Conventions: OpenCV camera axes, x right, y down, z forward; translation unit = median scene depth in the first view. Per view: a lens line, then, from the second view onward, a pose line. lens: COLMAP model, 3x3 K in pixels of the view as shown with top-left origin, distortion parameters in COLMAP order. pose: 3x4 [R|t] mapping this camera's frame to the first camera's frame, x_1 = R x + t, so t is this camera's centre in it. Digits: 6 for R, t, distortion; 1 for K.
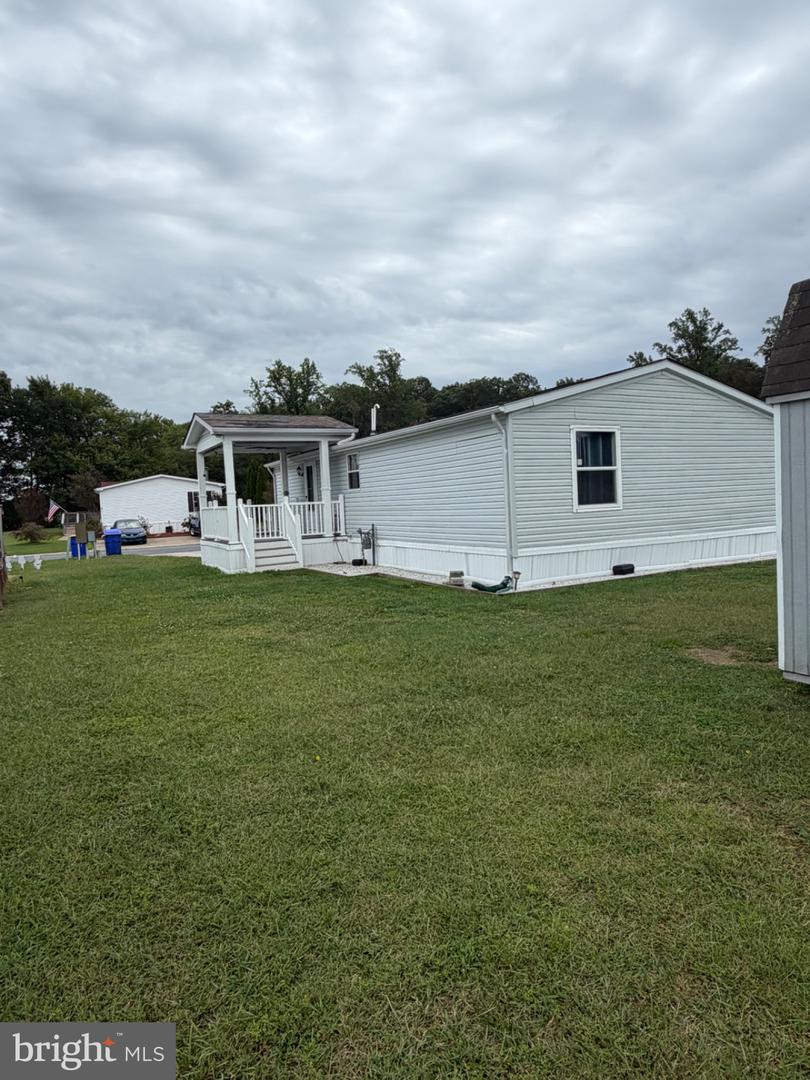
lens RADIAL K [[671.8, 0, 405.0], [0, 671.8, 540.0], [0, 0, 1]] dist [-0.002702, 0.001826]
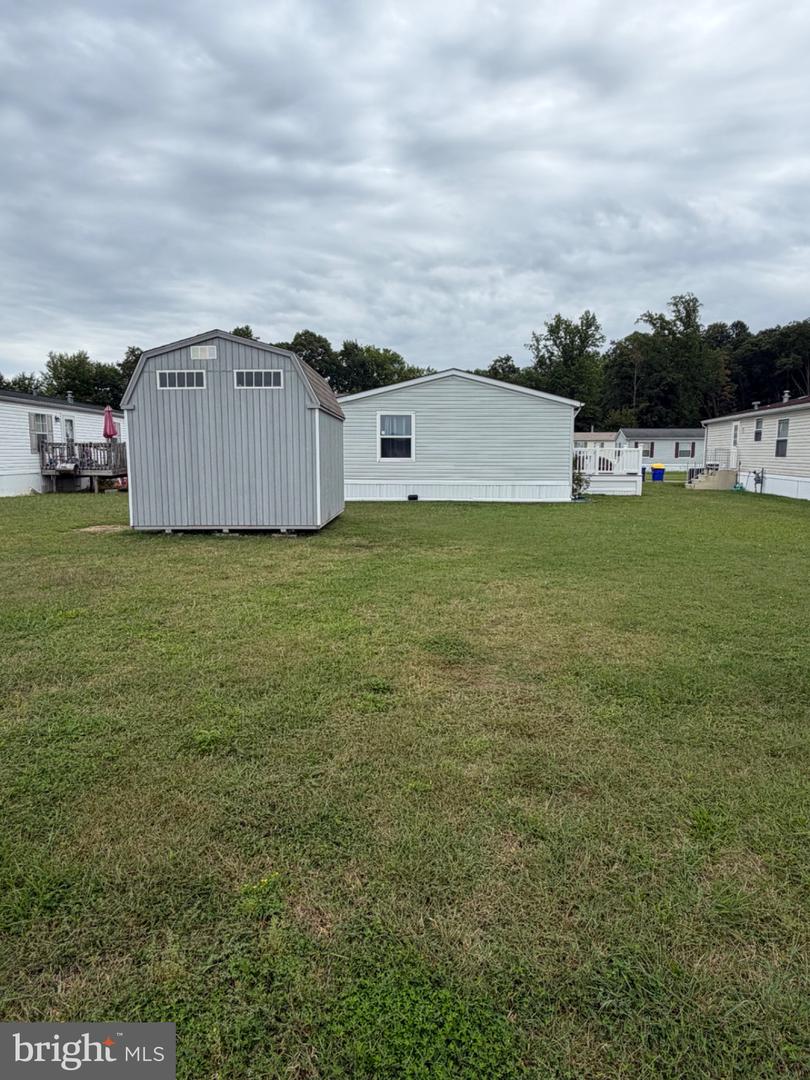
lens RADIAL K [[700.9, 0, 405.0], [0, 700.9, 540.0], [0, 0, 1]] dist [0.000982, 0.000385]
pose [[0.875499, 0.103568, -0.471991, 0.150000], [-0.069691, 0.993612, 0.088755, -0.000343], [0.478169, -0.044812, 0.877124, -0.078936]]
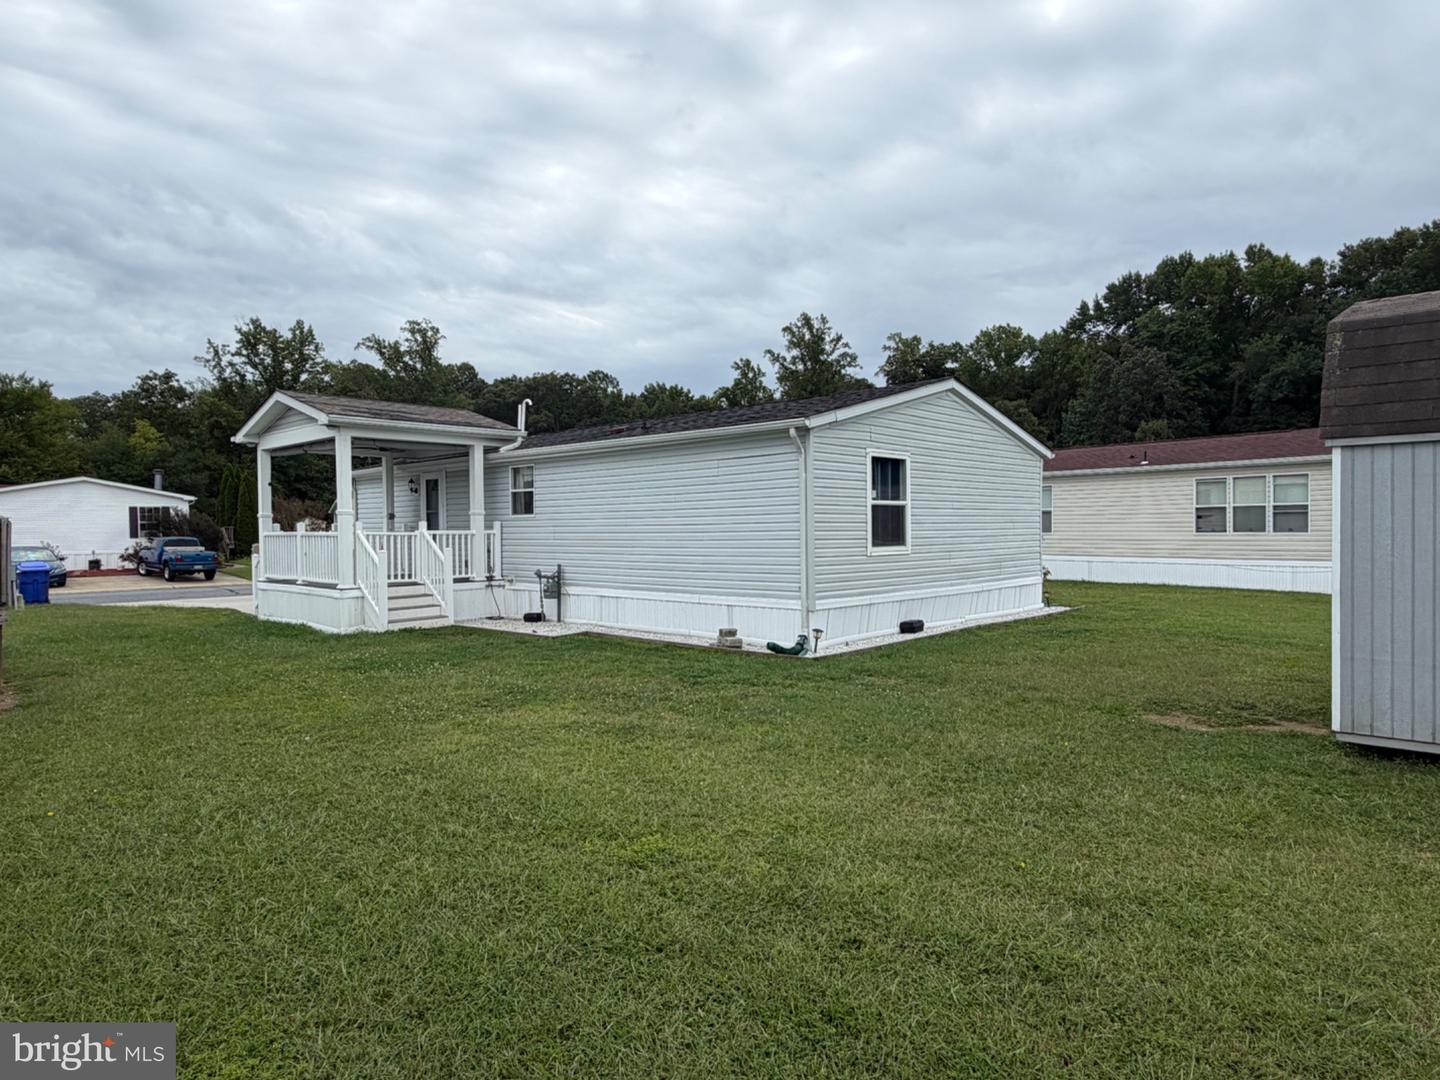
lens RADIAL K [[895.8, 0, 720.0], [0, 895.8, 540.0], [0, 0, 1]] dist [-0.002702, 0.001826]
pose [[0.944285, 0.032327, 0.327537, -0.034062], [-0.014225, 0.998243, -0.057513, 0.000590], [-0.328821, 0.049650, 0.943086, 0.005786]]
